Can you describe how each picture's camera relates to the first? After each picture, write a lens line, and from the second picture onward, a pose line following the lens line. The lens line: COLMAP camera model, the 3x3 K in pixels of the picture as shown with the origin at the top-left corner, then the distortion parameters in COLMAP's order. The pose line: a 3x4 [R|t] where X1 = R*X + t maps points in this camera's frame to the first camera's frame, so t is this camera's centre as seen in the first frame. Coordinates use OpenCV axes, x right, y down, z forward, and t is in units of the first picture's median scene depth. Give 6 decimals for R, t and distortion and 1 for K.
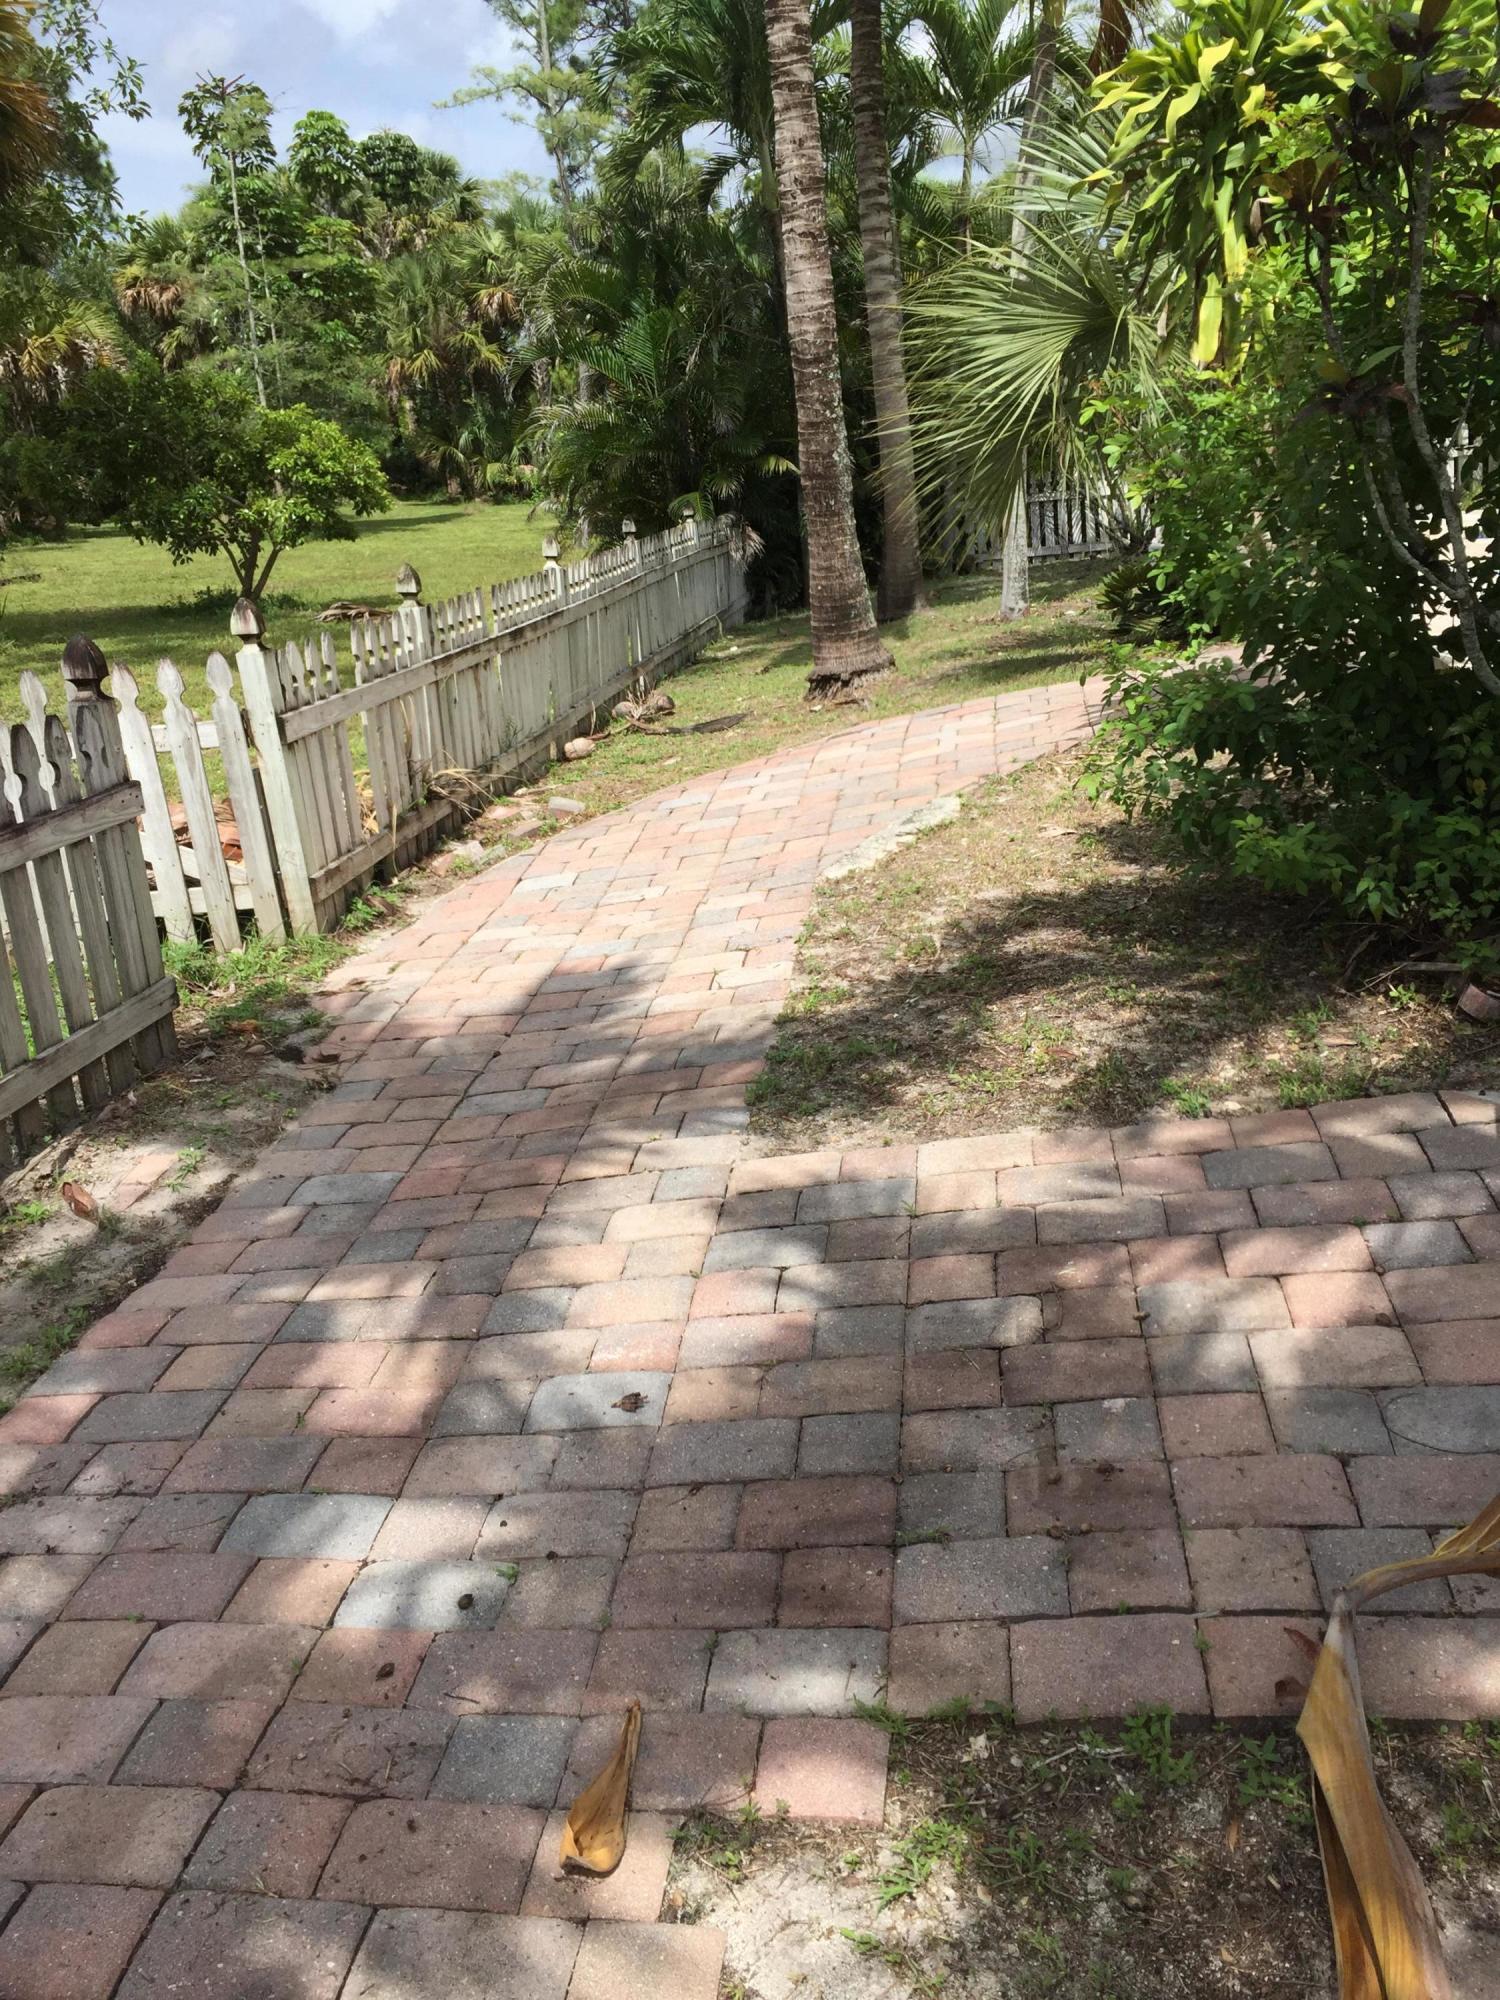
lens RADIAL K [[1697.7, 0, 749.1], [0, 1697.7, 990.4], [0, 0, 1]] dist [0.073016, -0.089533]
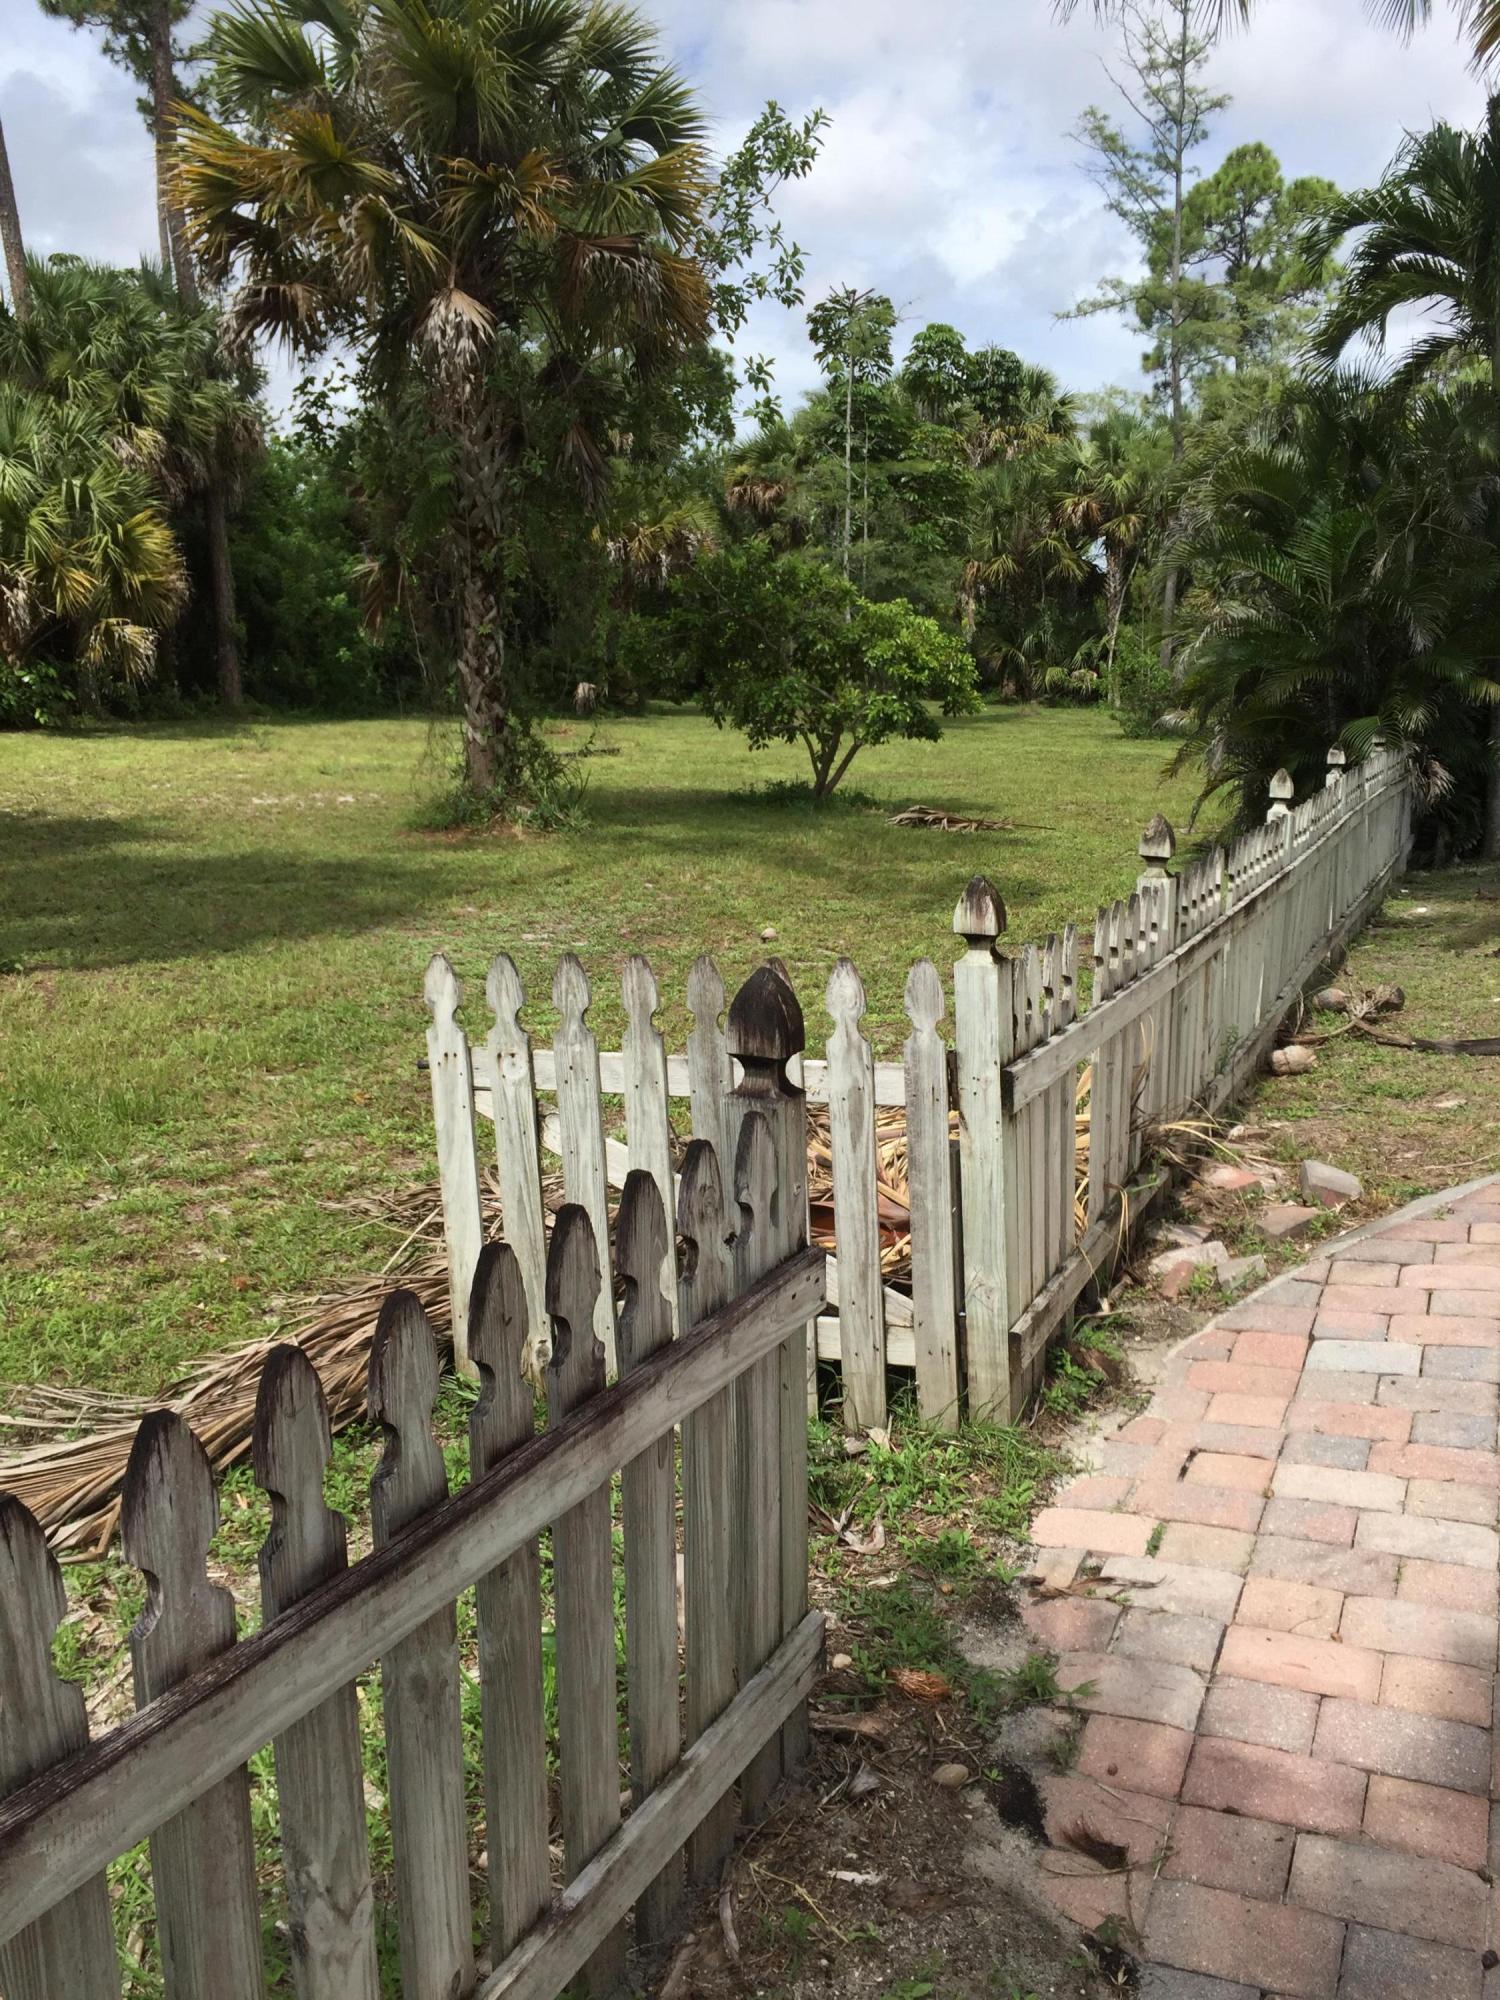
lens RADIAL K [[1697.7, 0, 766.7], [0, 1697.7, 1011.8], [0, 0, 1]] dist [0.073016, -0.089533]
pose [[0.954833, 0.116412, -0.273391, -0.059016], [-0.142692, 0.986671, -0.078227, -0.036894], [0.260640, 0.113705, 0.958717, 0.121103]]
